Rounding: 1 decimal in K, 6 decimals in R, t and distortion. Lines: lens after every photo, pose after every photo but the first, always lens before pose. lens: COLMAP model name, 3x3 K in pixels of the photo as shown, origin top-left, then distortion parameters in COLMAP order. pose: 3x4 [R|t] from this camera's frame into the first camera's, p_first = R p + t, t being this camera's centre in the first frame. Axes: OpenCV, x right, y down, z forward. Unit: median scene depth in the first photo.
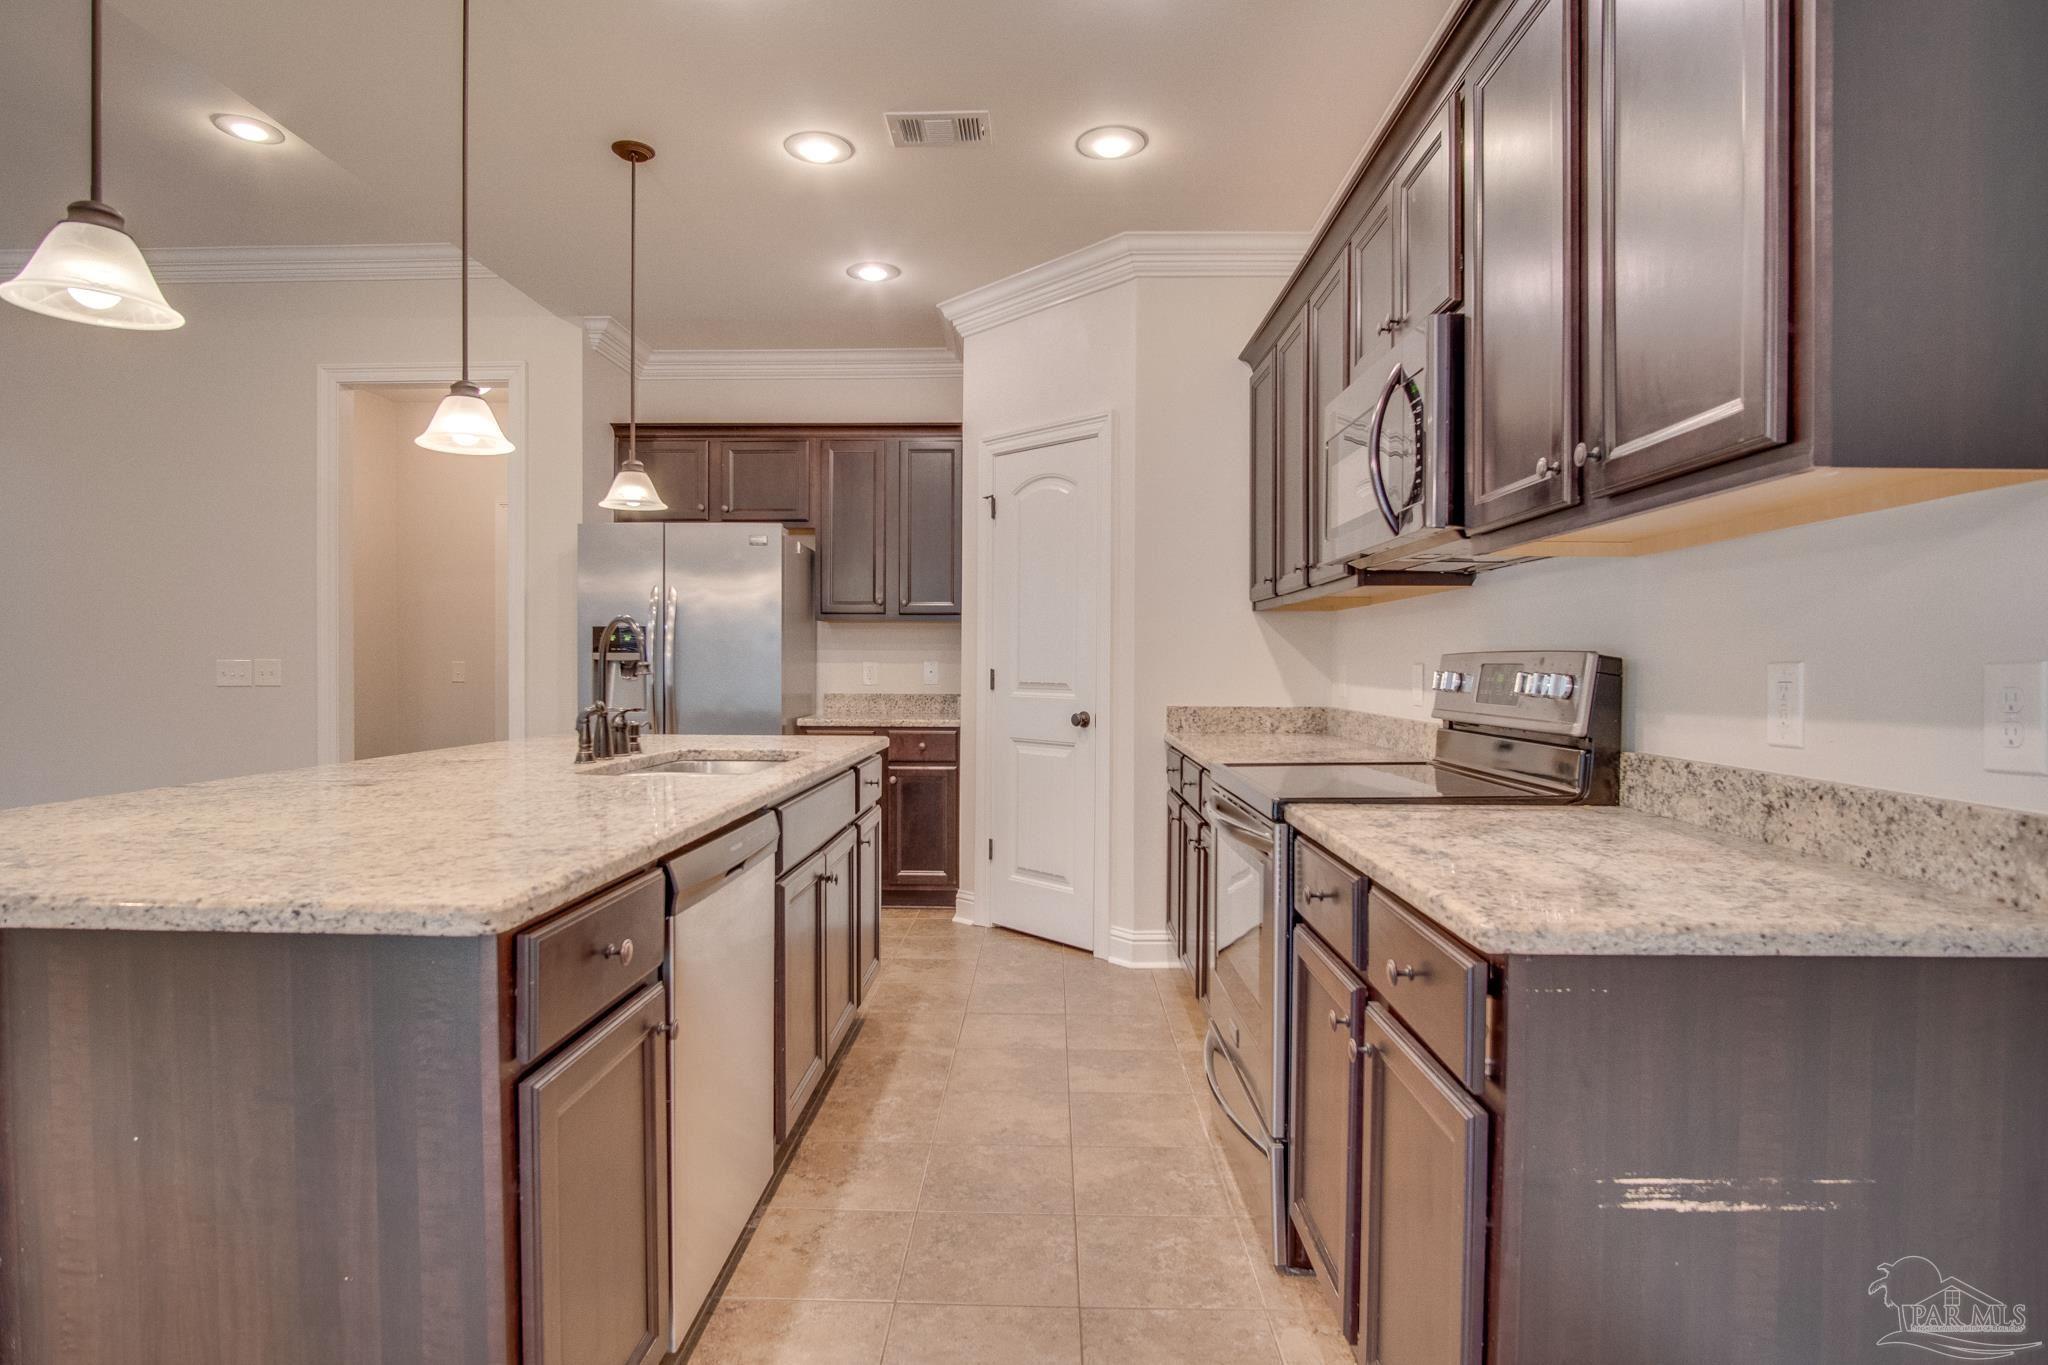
lens RADIAL K [[1100.0, 0, 1024.0], [0, 1100.0, 682.5], [0, 0, 1]] dist [-0.039748, 0.014177]
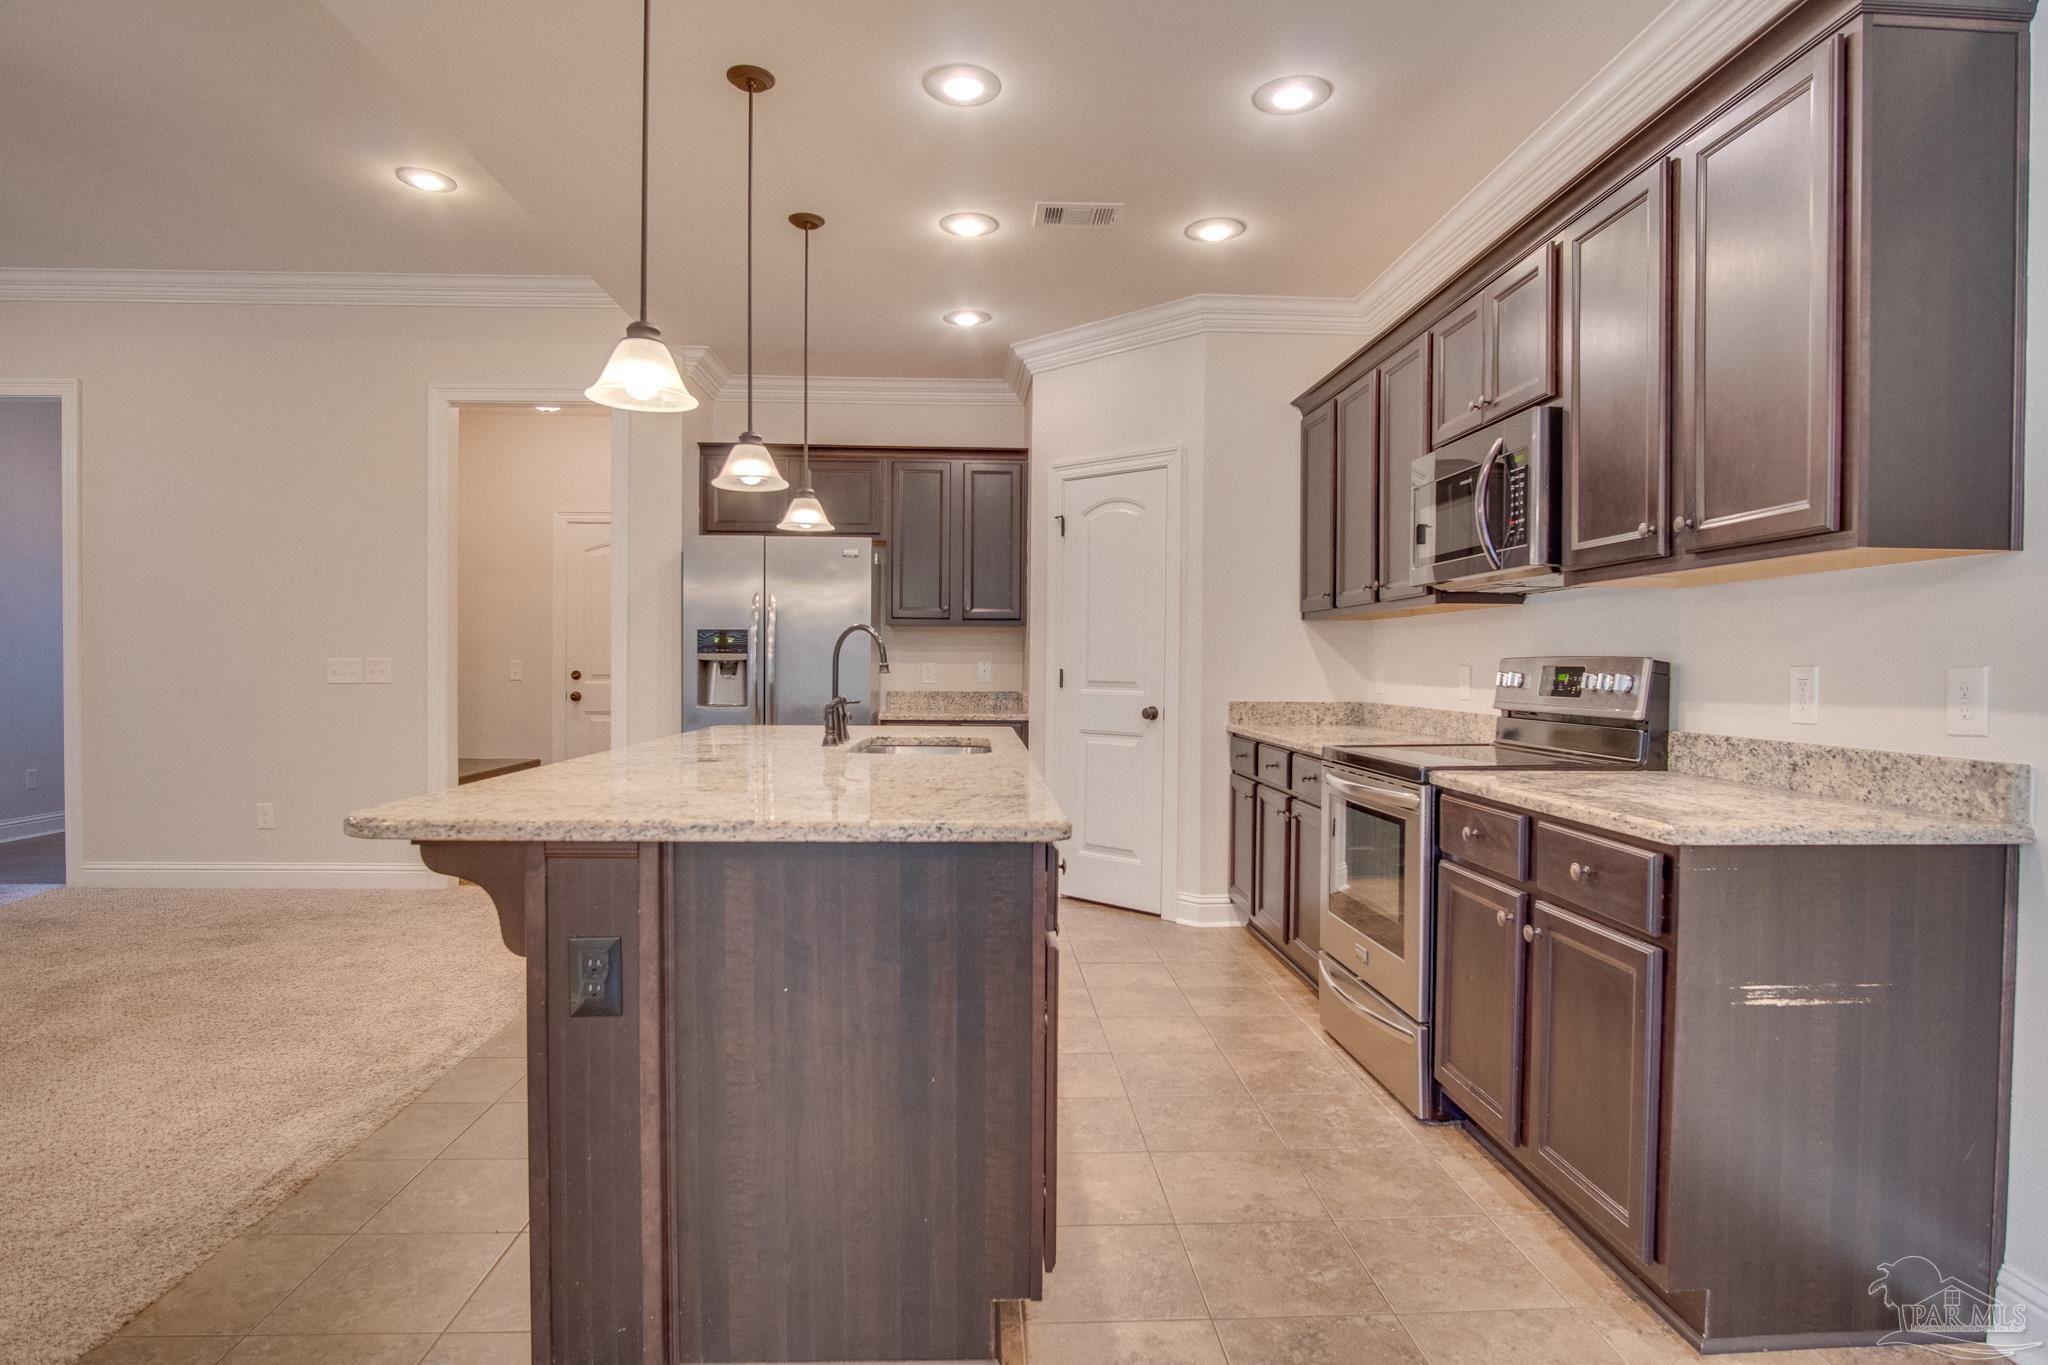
lens RADIAL K [[1100.0, 0, 1024.0], [0, 1100.0, 682.5], [0, 0, 1]] dist [-0.039748, 0.014177]
pose [[0.997250, 0.001238, 0.074106, -0.311789], [-0.001242, 0.999999, 0.000007, 0.003369], [-0.074106, -0.000099, 0.997250, -0.257922]]
